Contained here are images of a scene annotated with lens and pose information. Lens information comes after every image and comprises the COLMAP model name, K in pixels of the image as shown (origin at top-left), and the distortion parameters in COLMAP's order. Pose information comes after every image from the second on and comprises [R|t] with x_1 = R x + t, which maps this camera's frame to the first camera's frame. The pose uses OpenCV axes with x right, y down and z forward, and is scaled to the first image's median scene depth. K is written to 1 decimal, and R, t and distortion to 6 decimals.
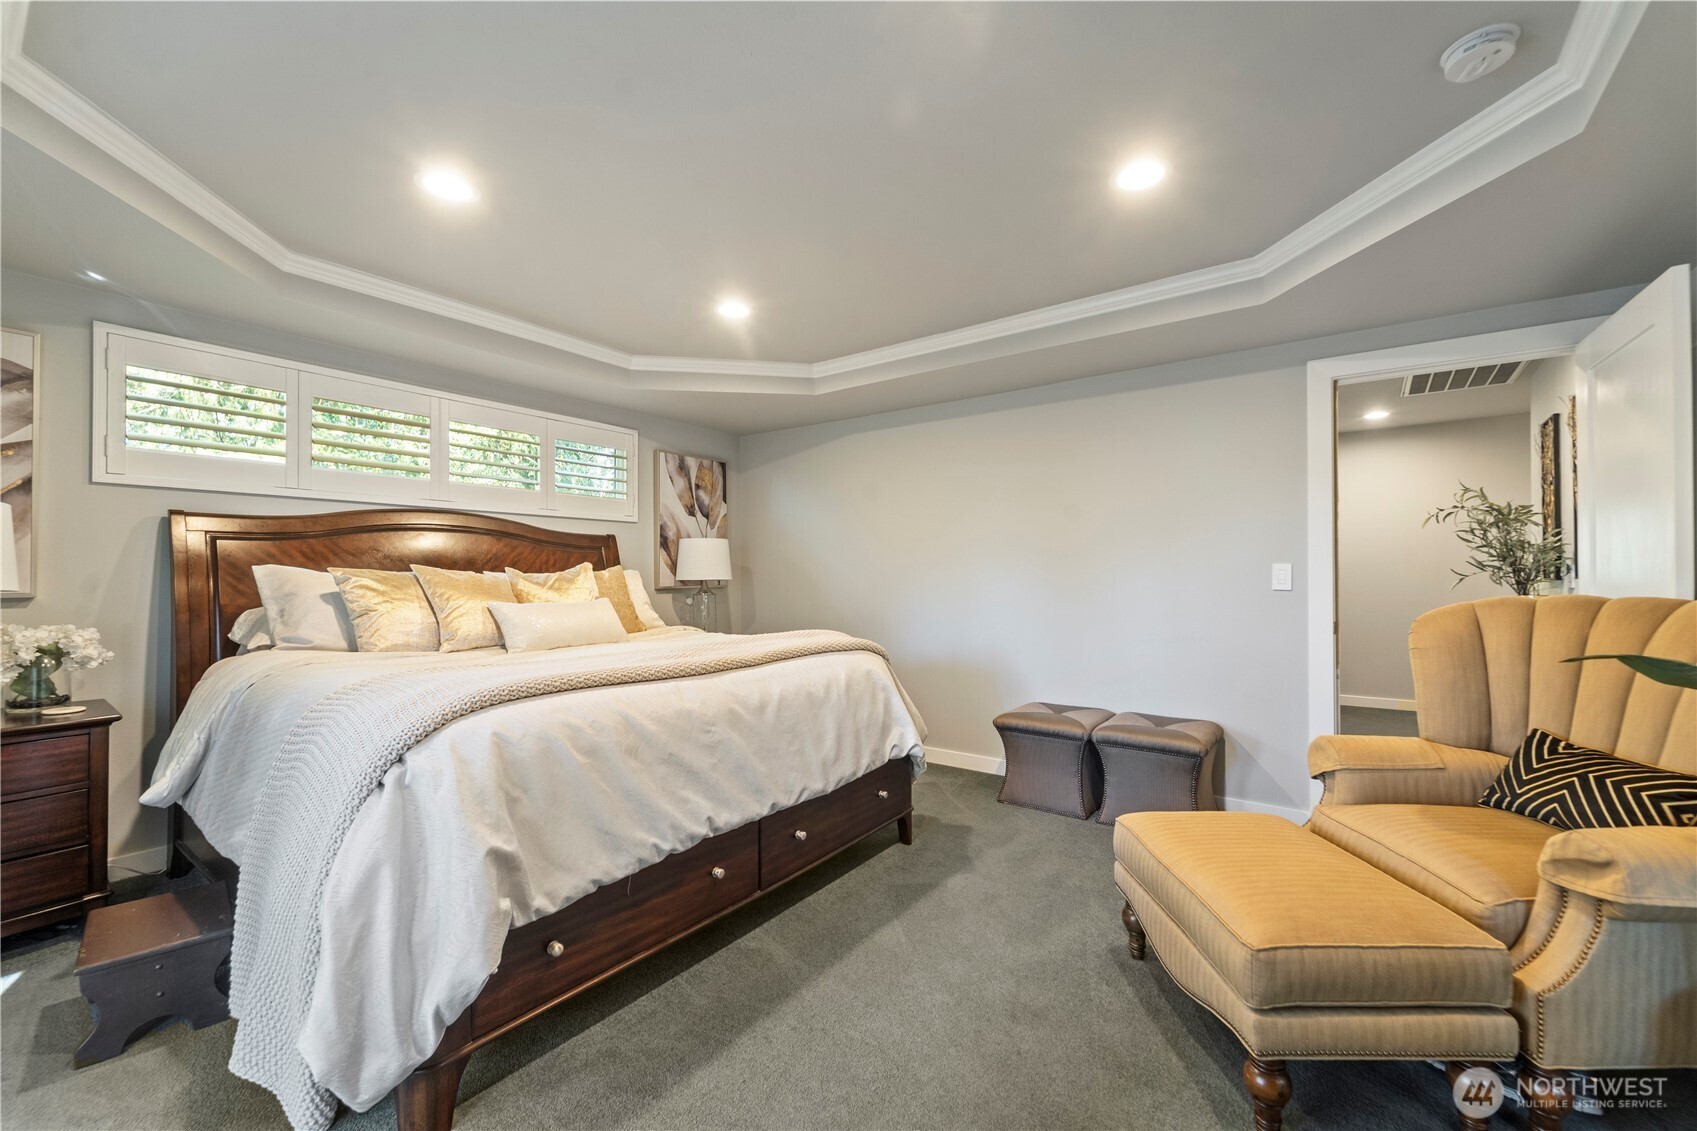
lens RADIAL K [[689.0, 0, 857.6], [0, 689.0, 566.0], [0, 0, 1]] dist [-0.002322, -0.000015]
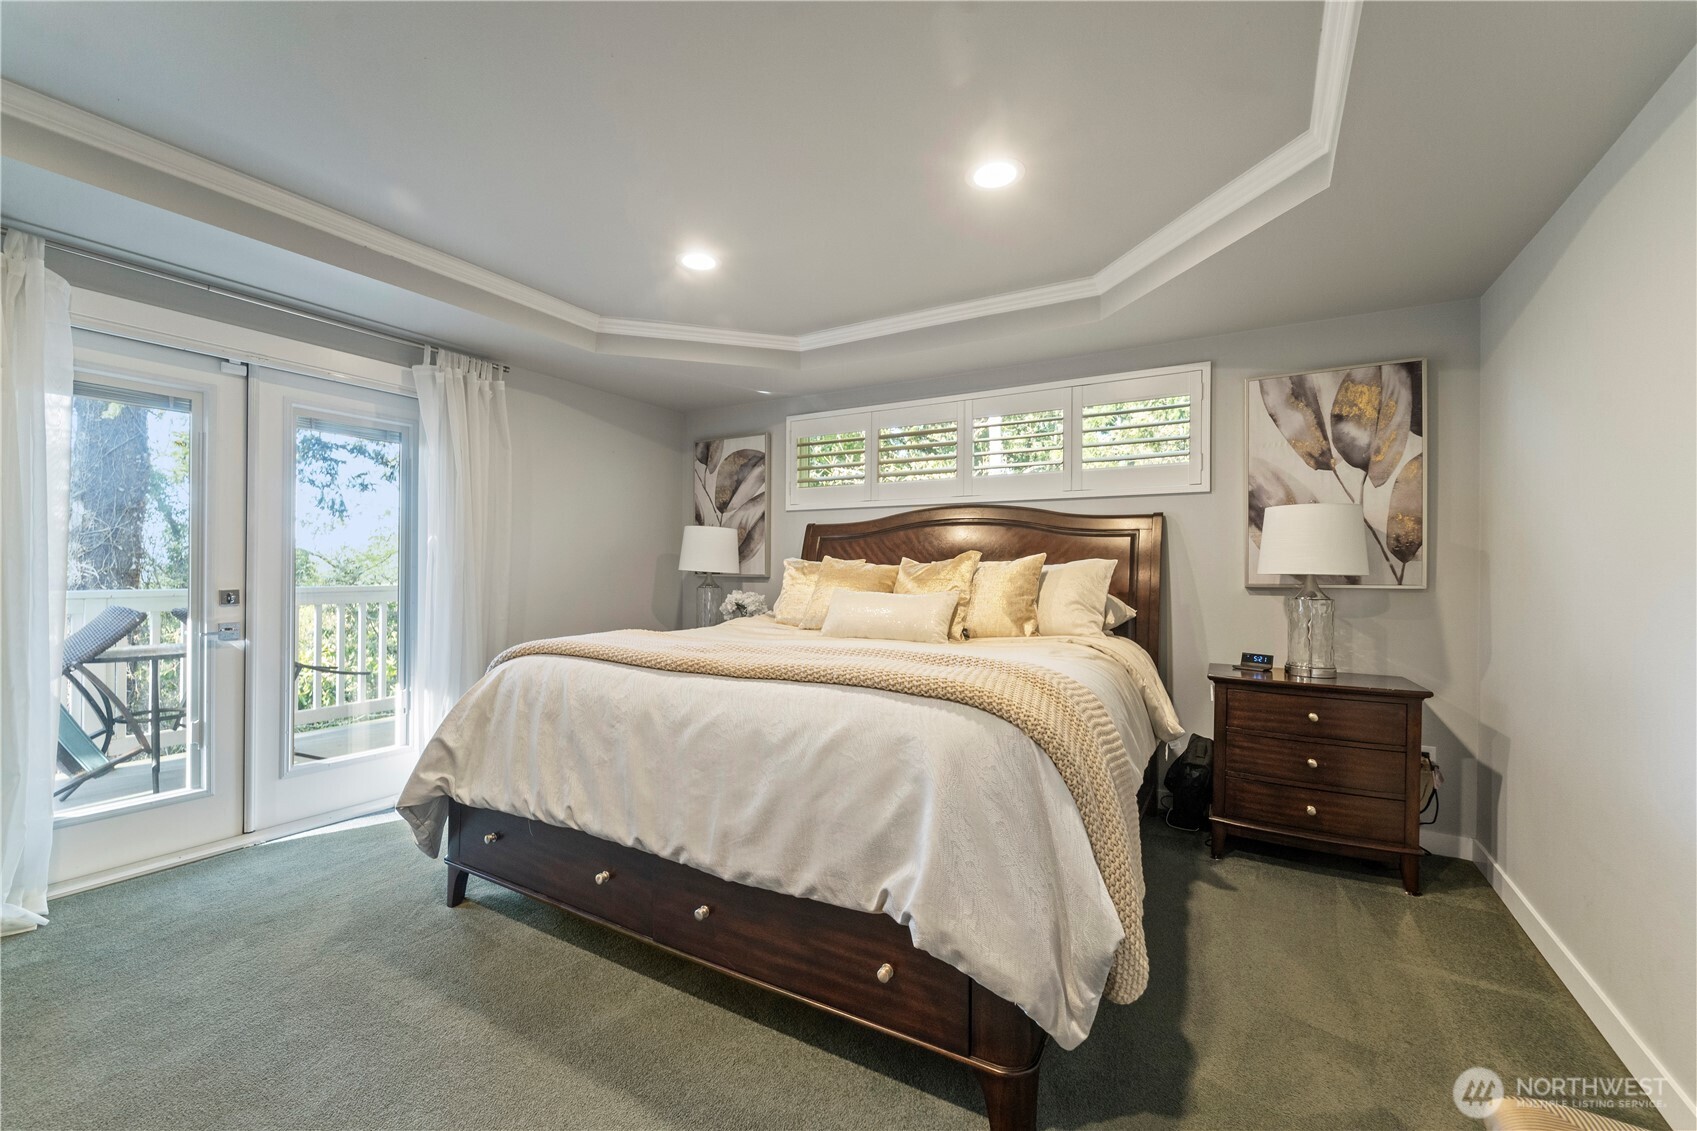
lens RADIAL K [[689.0, 0, 857.6], [0, 689.0, 566.0], [0, 0, 1]] dist [-0.002322, -0.000015]
pose [[0.093421, -0.001509, -0.995626, 0.499128], [0.008604, 0.999963, -0.000708, 0.014832], [0.995589, -0.008500, 0.093431, 0.818829]]
